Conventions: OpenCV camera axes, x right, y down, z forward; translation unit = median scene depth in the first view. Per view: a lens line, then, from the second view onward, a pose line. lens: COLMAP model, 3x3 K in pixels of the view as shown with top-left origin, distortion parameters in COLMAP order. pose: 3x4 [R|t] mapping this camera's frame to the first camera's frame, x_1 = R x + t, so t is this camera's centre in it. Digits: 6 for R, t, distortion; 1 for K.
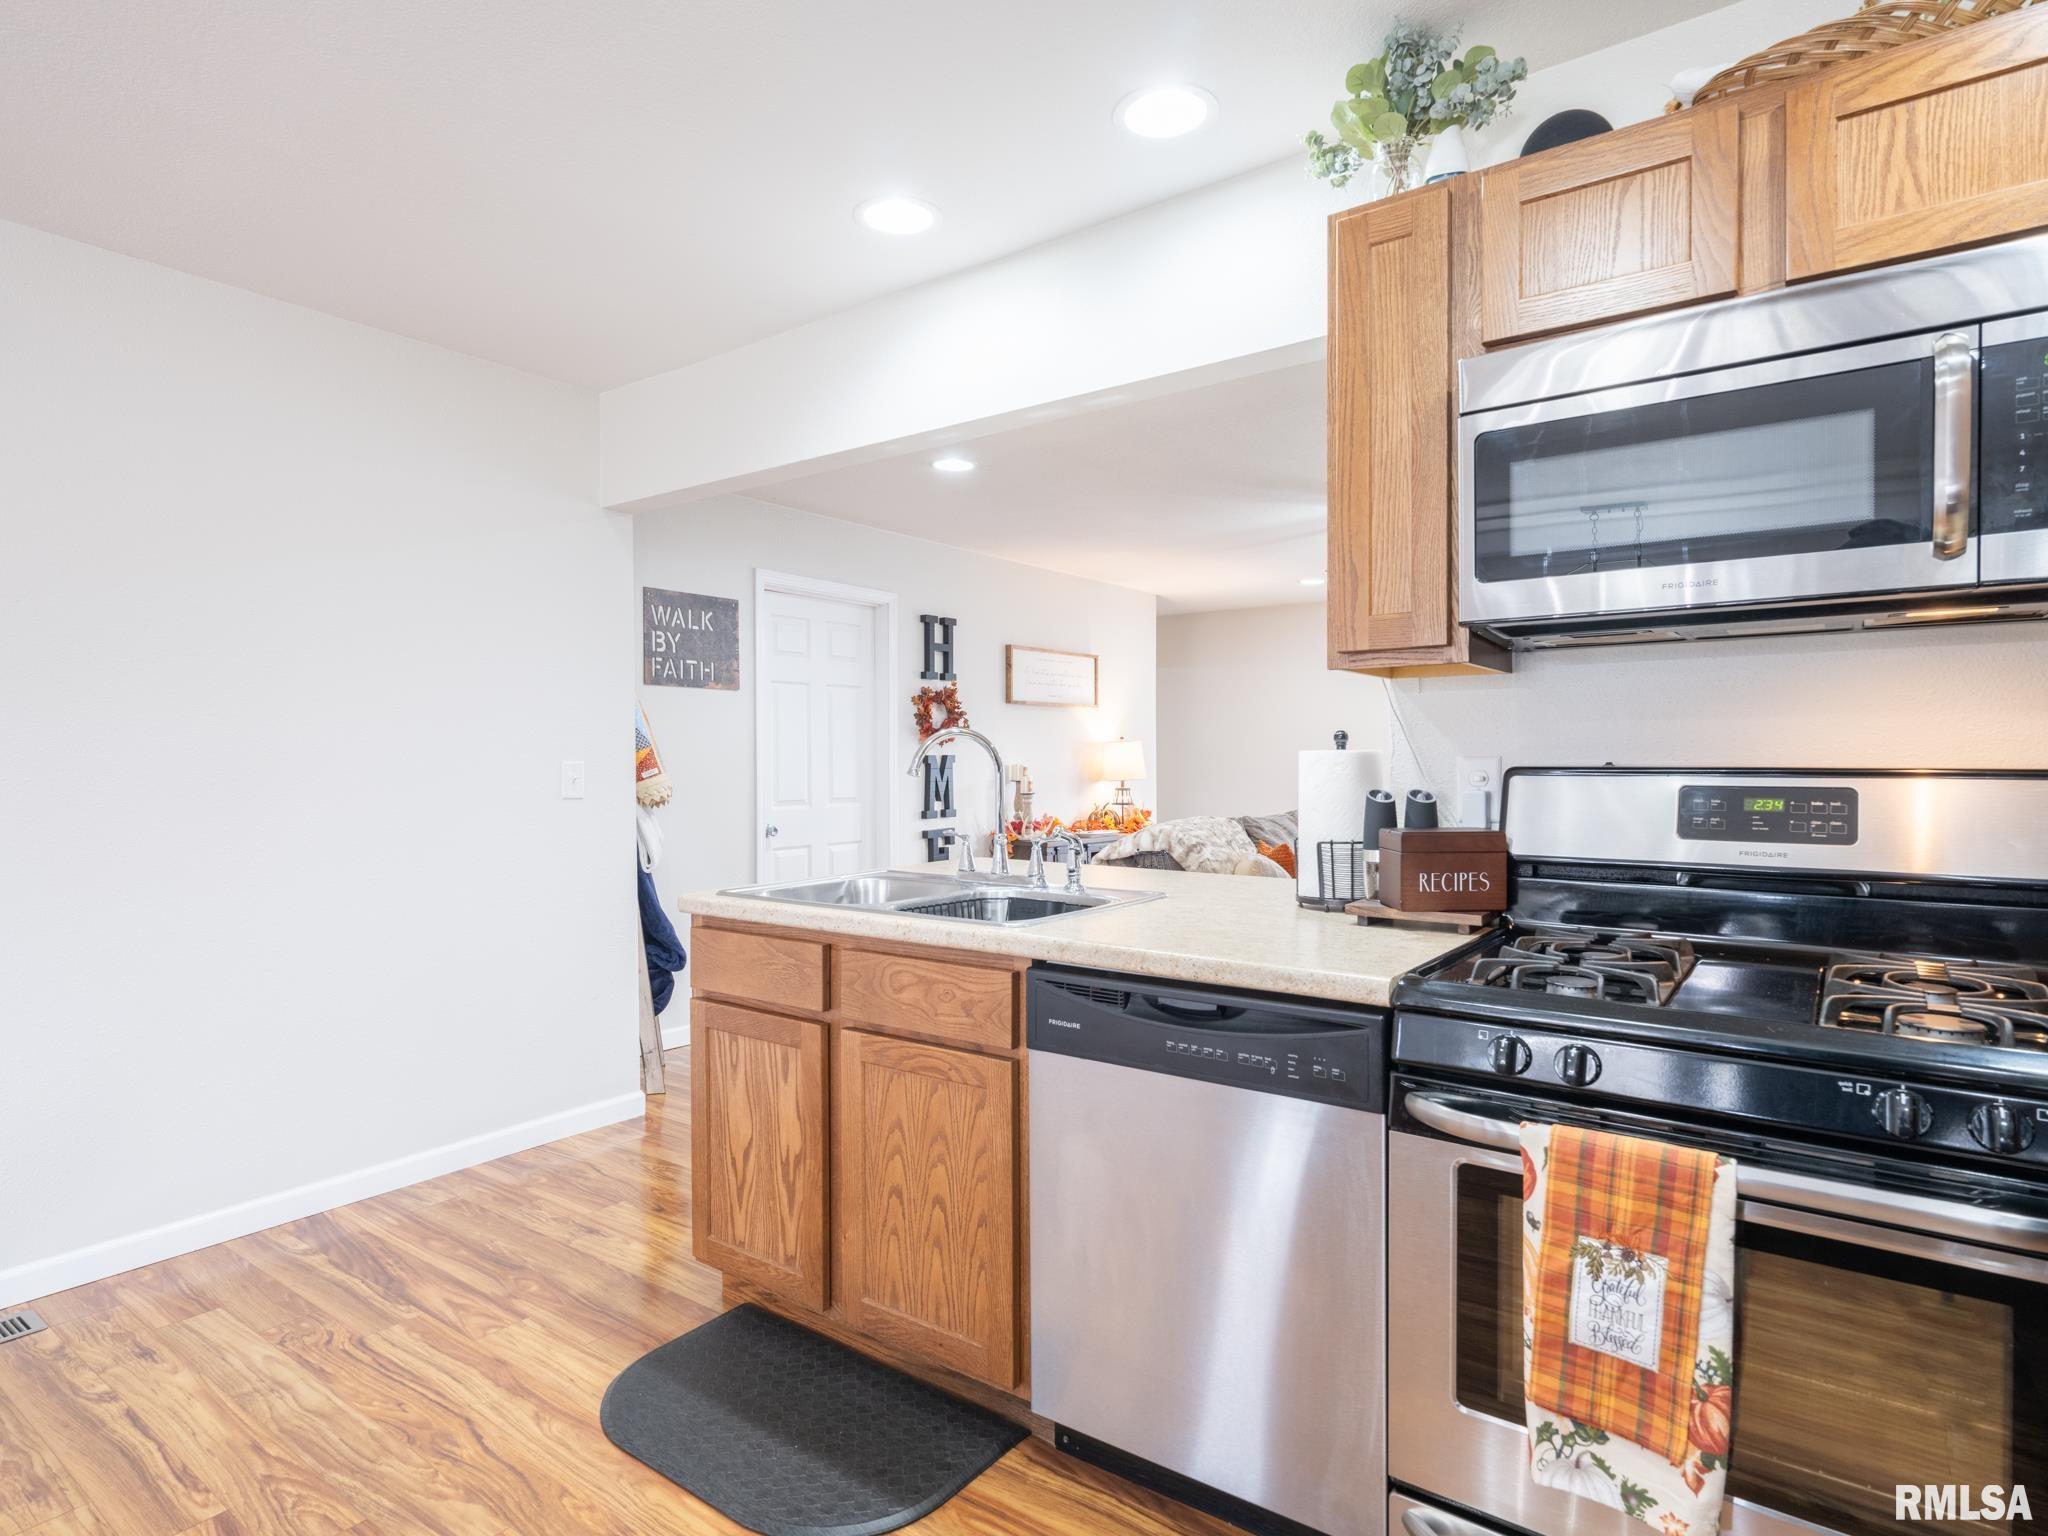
lens RADIAL K [[1122.4, 0, 1020.9], [0, 1122.4, 766.8], [0, 0, 1]] dist [0.000794, -0.001767]
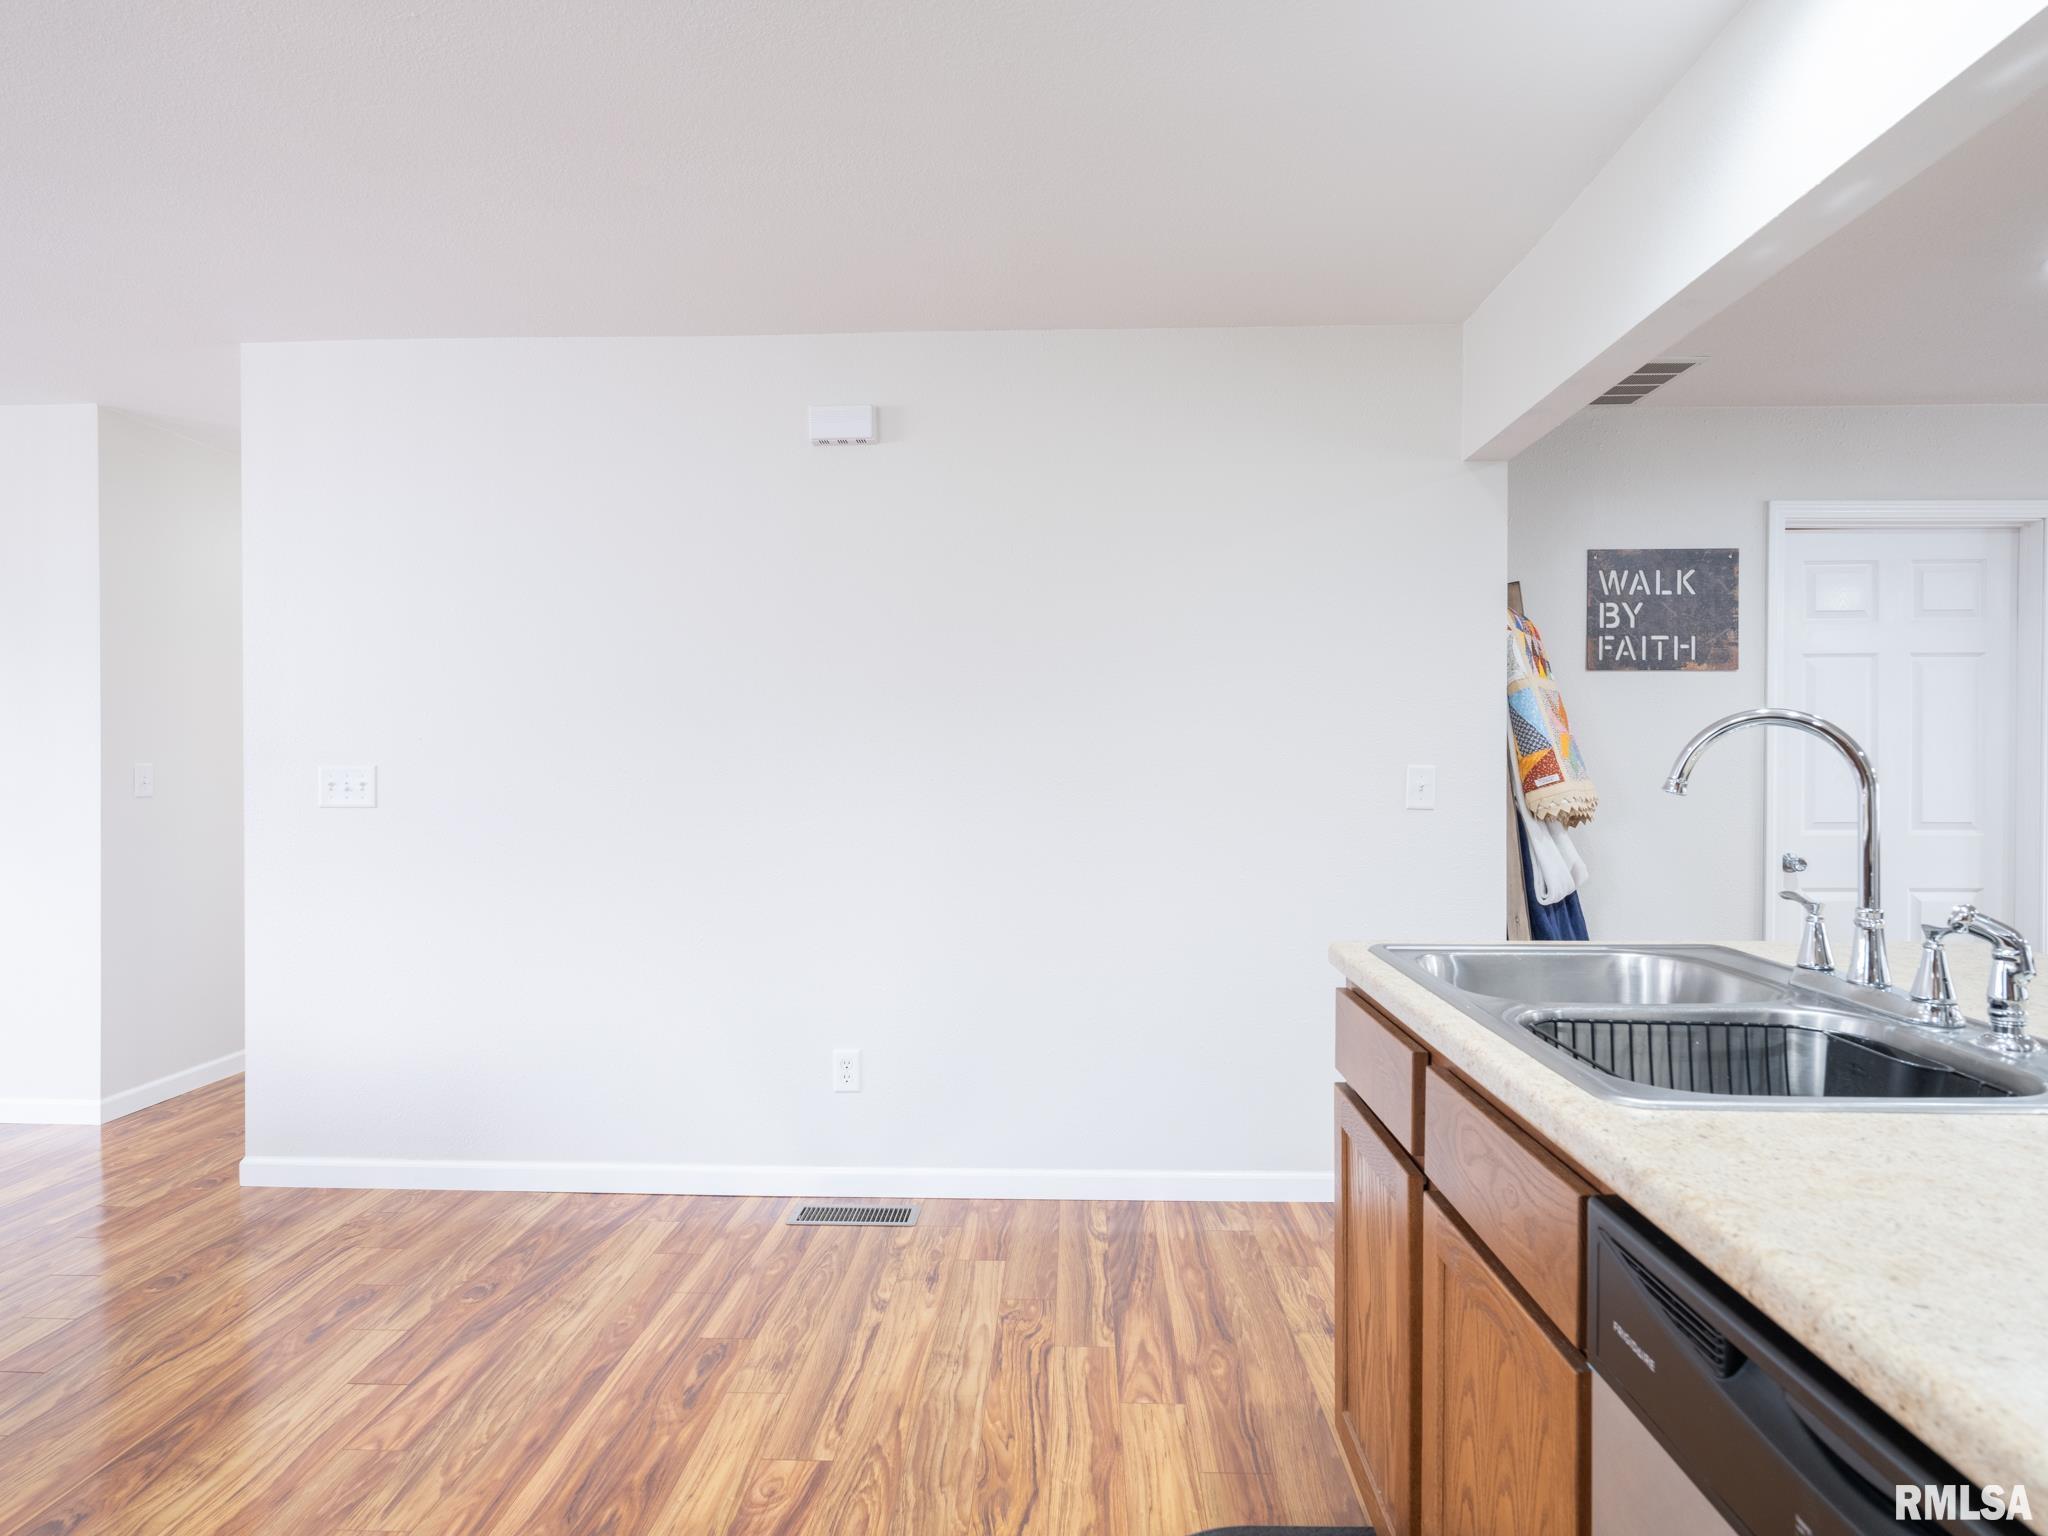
lens RADIAL K [[1122.4, 0, 1019.6], [0, 1122.4, 777.2], [0, 0, 1]] dist [0.000794, -0.001767]
pose [[0.561501, 0.013121, -0.827372, 0.199378], [-0.009116, 0.999912, 0.009670, -0.001616], [0.827426, 0.002113, 0.561571, 0.400724]]
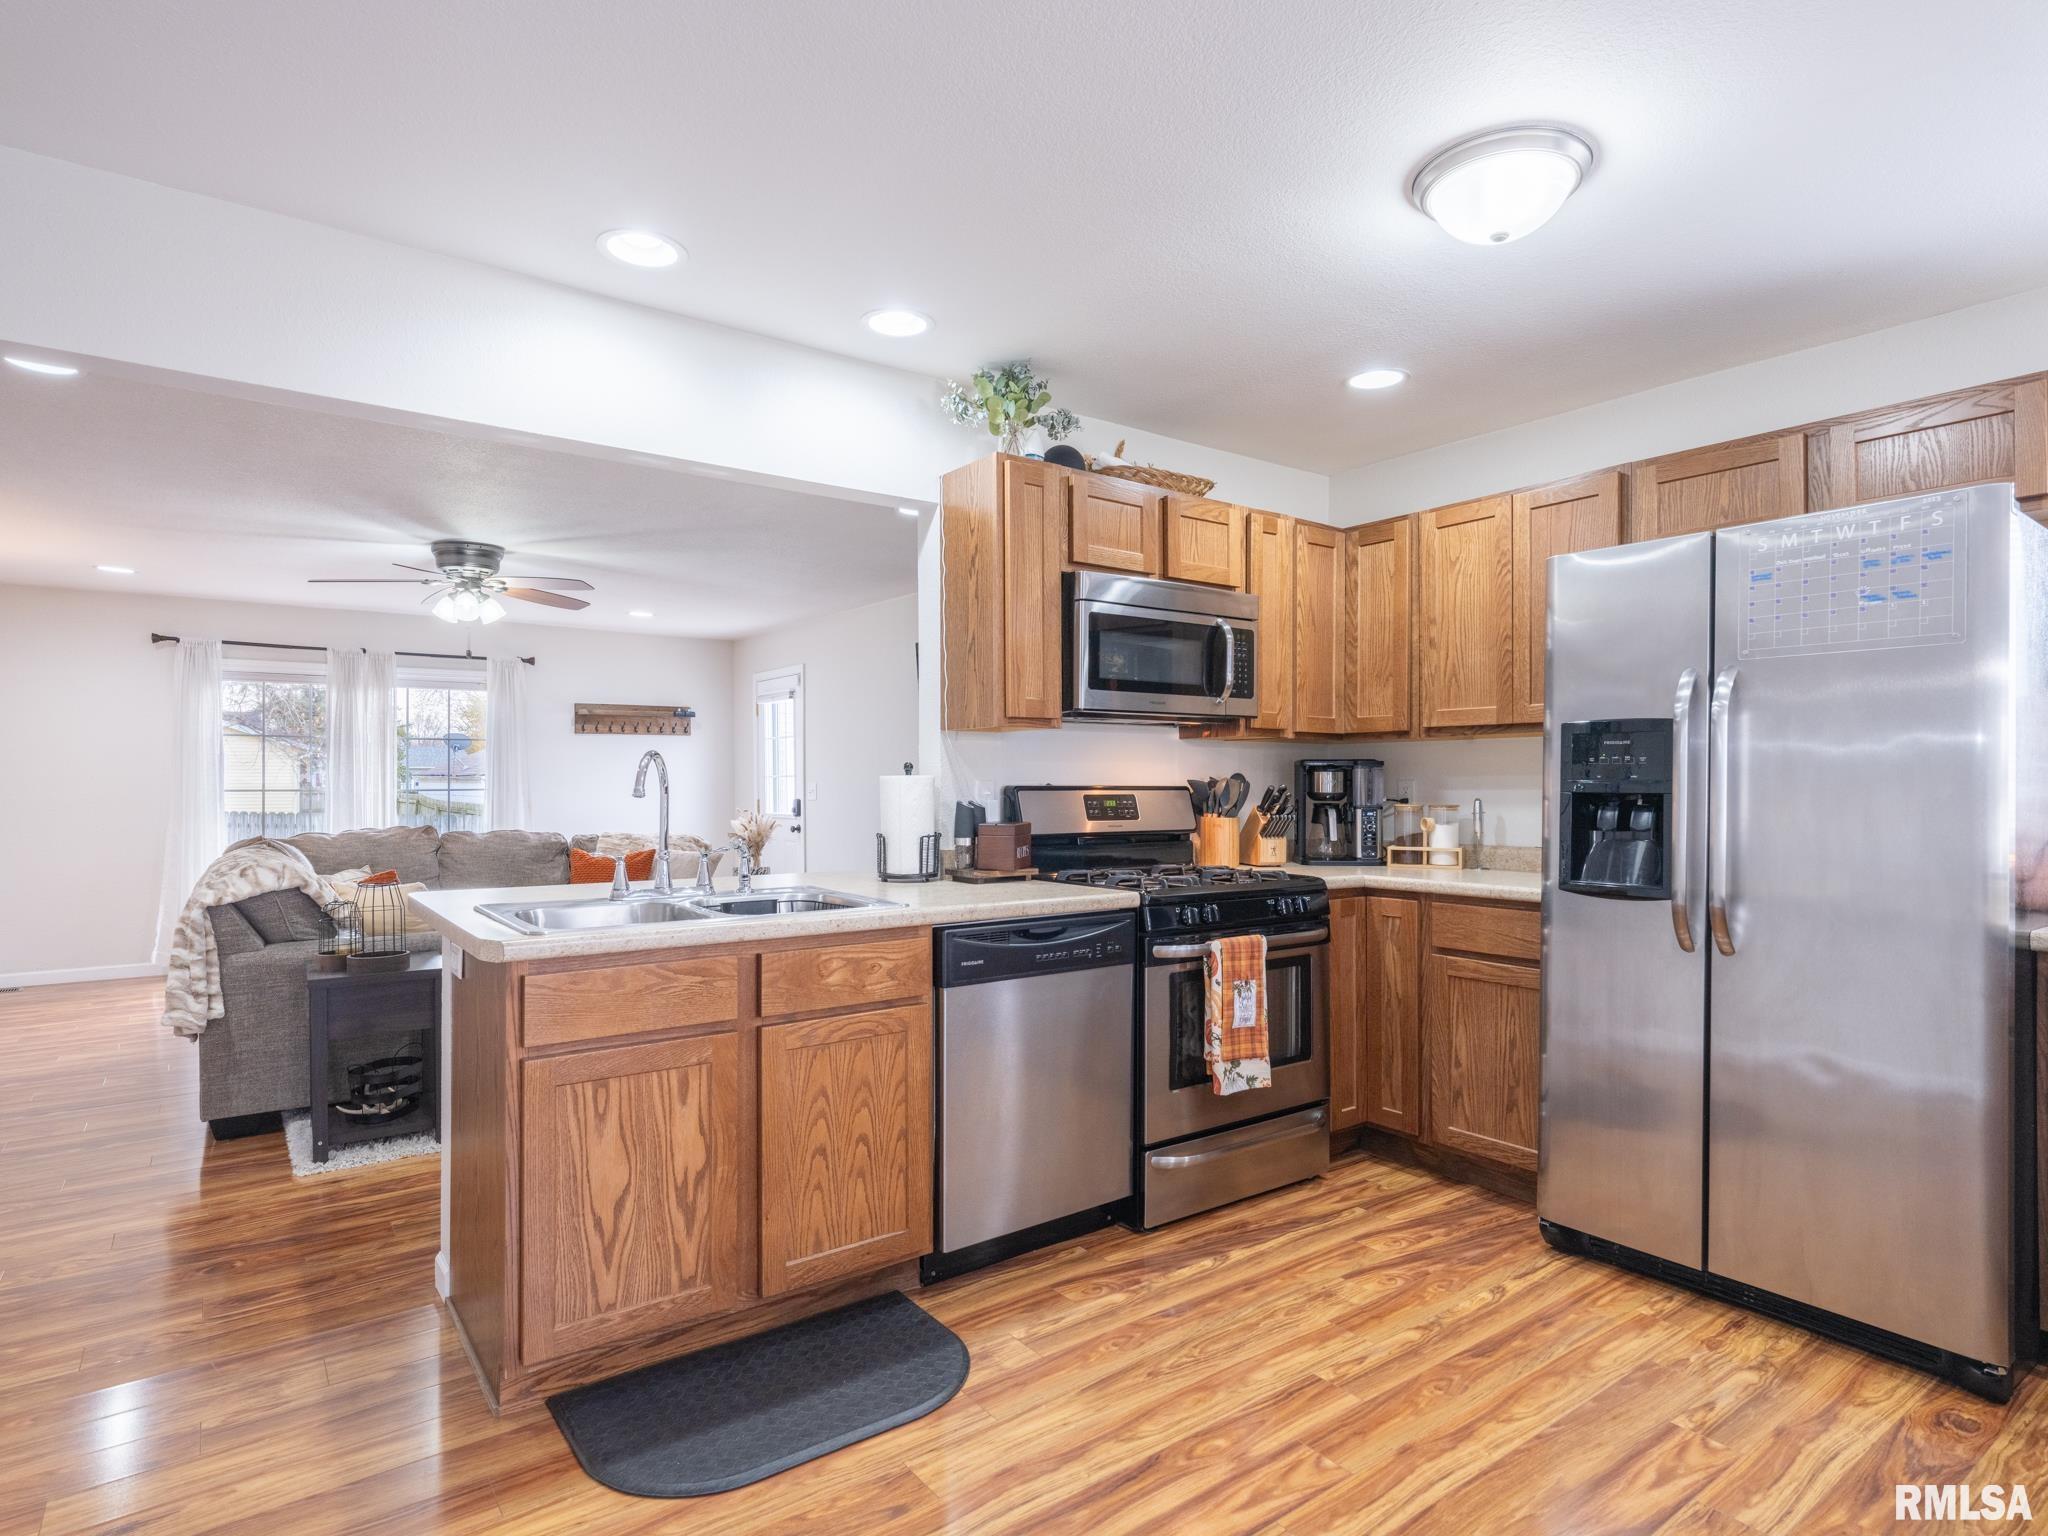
lens RADIAL K [[1122.4, 0, 1024.9], [0, 1122.4, 759.1], [0, 0, 1]] dist [0.000794, -0.001767]
pose [[0.283296, 0.021369, 0.958794, -1.163325], [0.007014, 0.999679, -0.024353, 0.001275], [-0.959007, 0.013624, 0.283056, 0.454524]]
